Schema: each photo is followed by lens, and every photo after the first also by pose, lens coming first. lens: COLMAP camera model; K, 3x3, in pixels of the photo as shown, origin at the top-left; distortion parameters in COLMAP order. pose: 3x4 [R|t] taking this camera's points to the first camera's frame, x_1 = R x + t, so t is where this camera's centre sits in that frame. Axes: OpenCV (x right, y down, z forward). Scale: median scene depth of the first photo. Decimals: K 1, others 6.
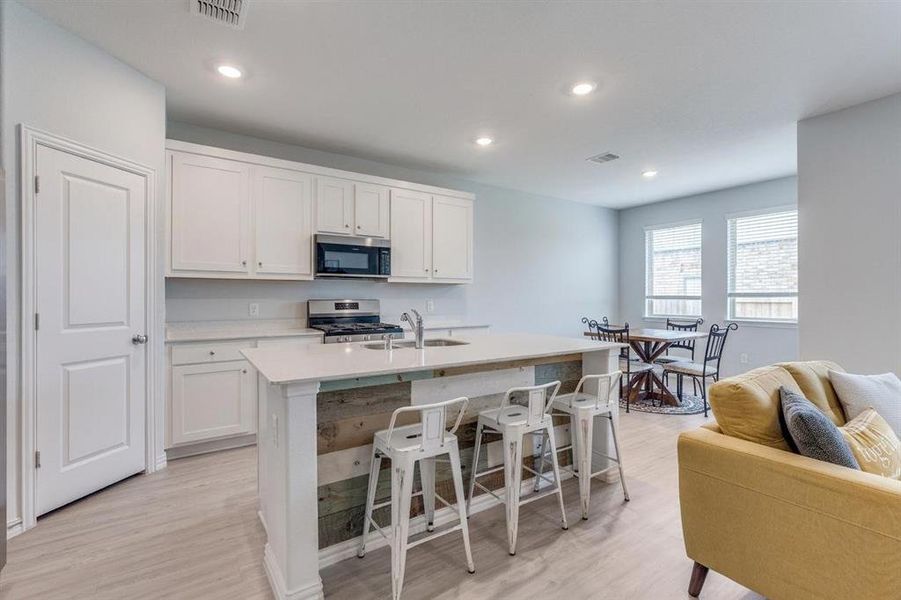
lens RADIAL K [[399.7, 0, 449.8], [0, 399.7, 300.1], [0, 0, 1]] dist [-0.003629, 0.000053]
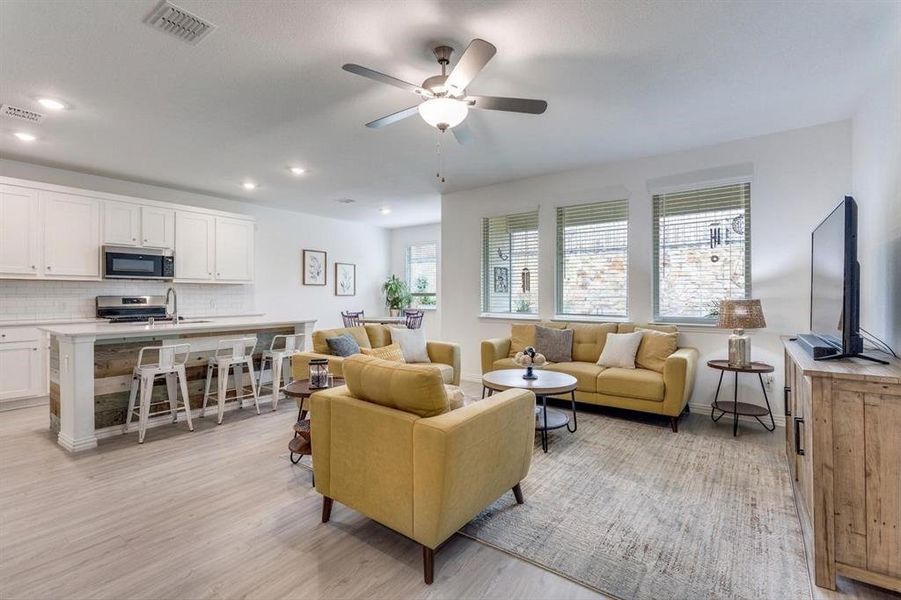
lens RADIAL K [[399.7, 0, 452.5], [0, 399.7, 294.5], [0, 0, 1]] dist [-0.003629, 0.000053]
pose [[0.933380, 0.000455, 0.358890, 0.257638], [0.003013, 0.999954, -0.009105, 0.010780], [-0.358877, 0.009580, 0.933336, -0.615429]]
